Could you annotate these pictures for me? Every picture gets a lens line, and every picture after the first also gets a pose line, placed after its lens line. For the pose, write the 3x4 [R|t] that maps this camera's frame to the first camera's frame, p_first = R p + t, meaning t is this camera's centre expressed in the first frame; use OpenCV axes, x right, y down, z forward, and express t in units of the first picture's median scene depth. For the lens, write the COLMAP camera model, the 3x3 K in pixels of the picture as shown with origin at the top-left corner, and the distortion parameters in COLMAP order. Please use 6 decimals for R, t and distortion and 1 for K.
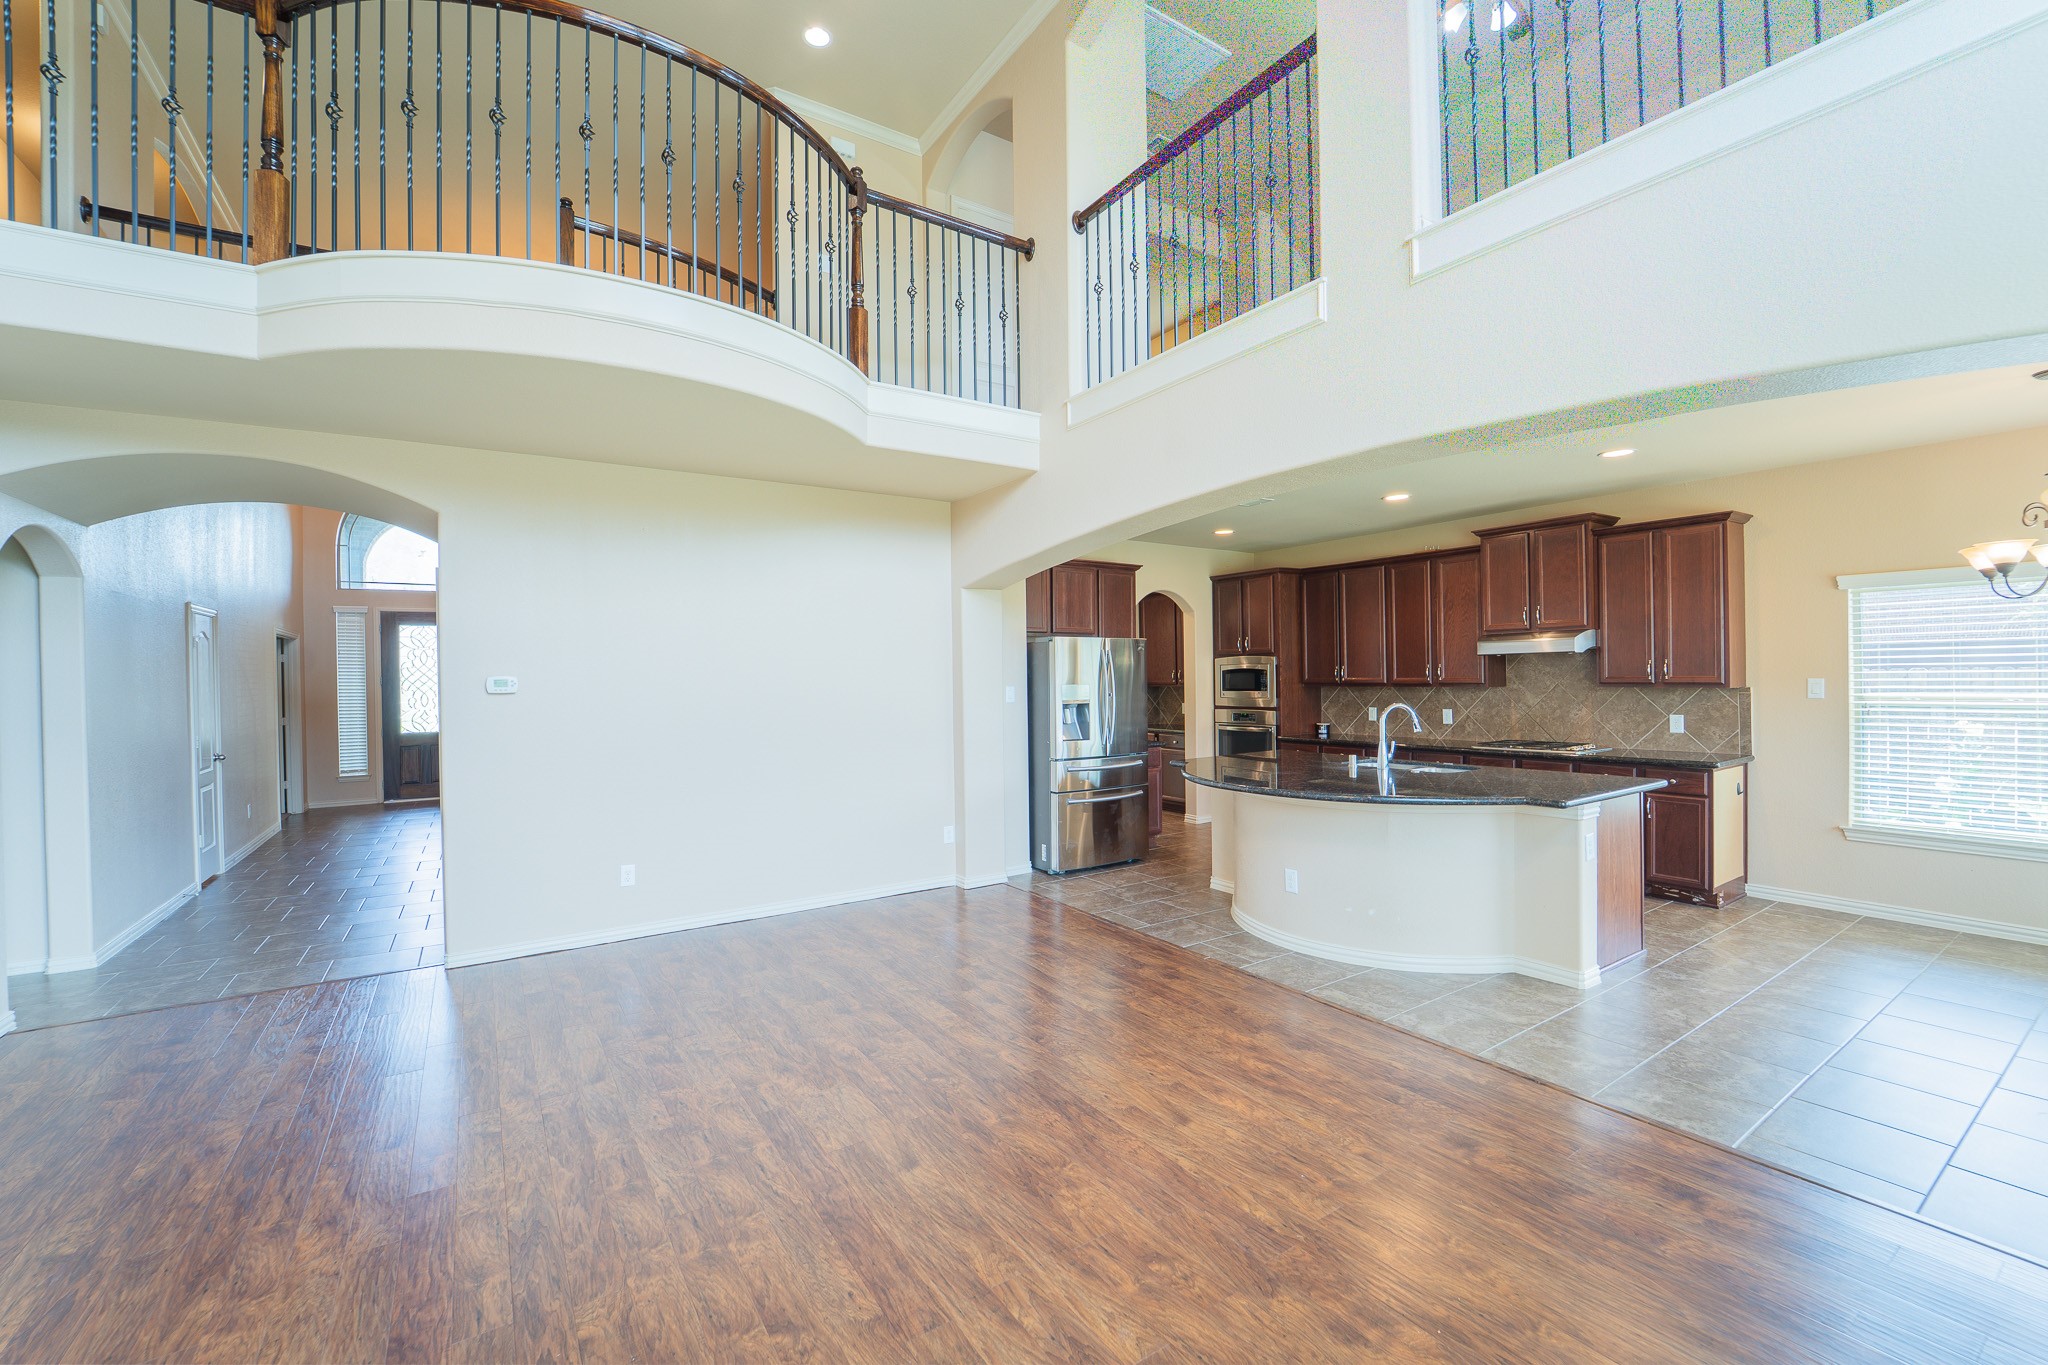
lens RADIAL K [[837.4, 0, 1026.3], [0, 837.4, 677.7], [0, 0, 1]] dist [-0.017496, -0.000366]
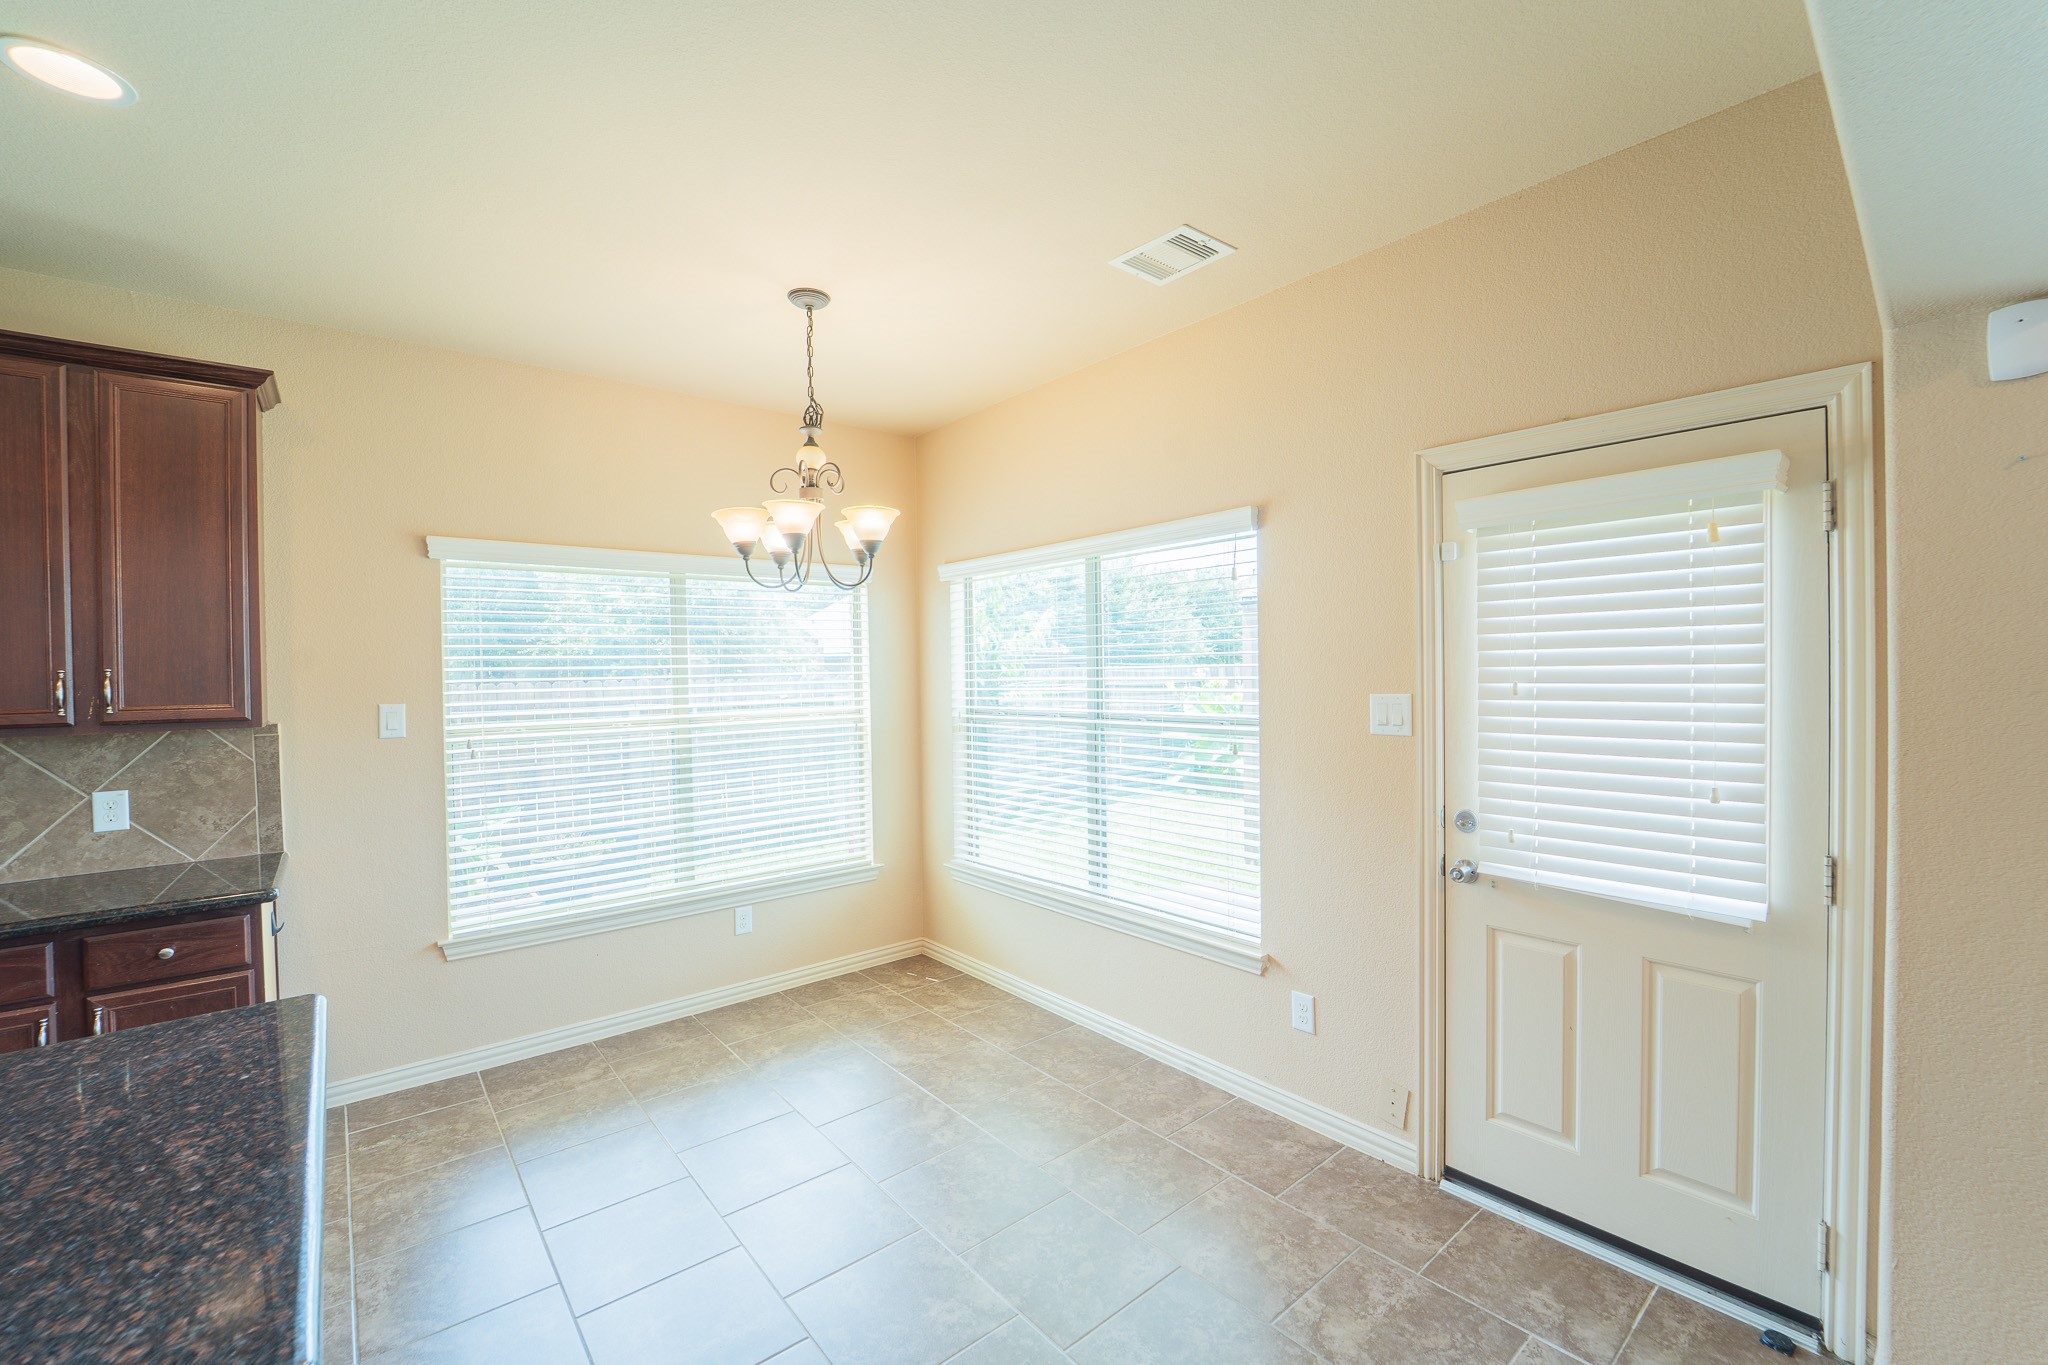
lens RADIAL K [[837.4, 0, 1026.3], [0, 837.4, 677.7], [0, 0, 1]] dist [-0.017496, -0.000366]
pose [[-0.111487, 0.006474, 0.993745, 0.293123], [0.019961, 0.999792, -0.004274, -0.006007], [-0.993565, 0.019360, -0.111593, 0.571587]]
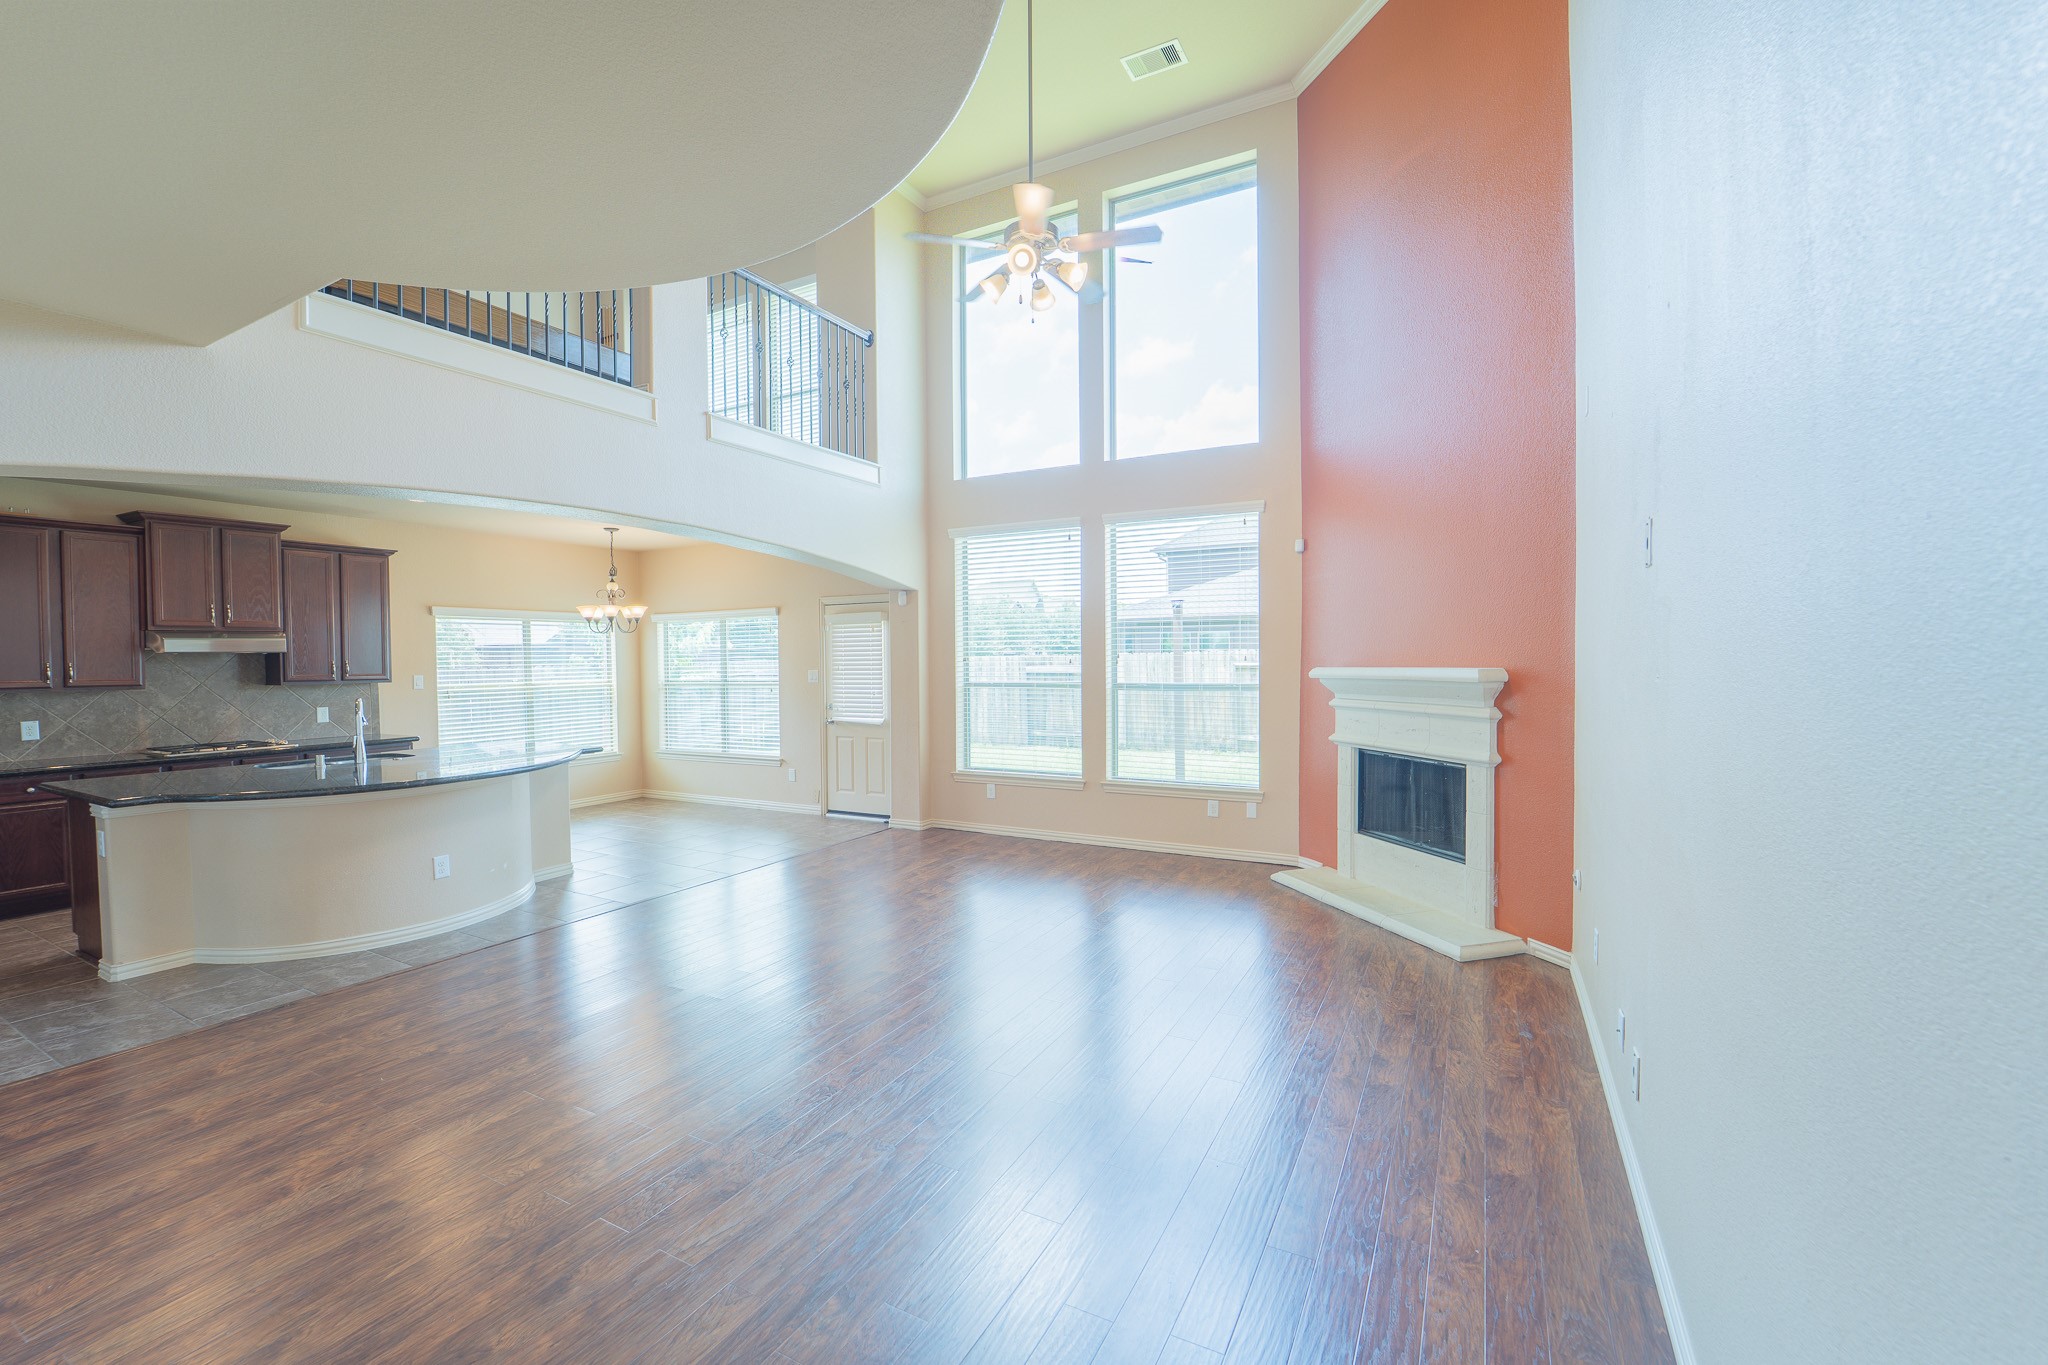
lens RADIAL K [[837.4, 0, 1026.3], [0, 837.4, 677.7], [0, 0, 1]] dist [-0.017496, -0.000366]
pose [[-0.472109, -0.002570, 0.881536, -0.778830], [0.018789, 0.999739, 0.012978, 0.006056], [-0.881340, 0.022690, -0.471938, 0.694989]]
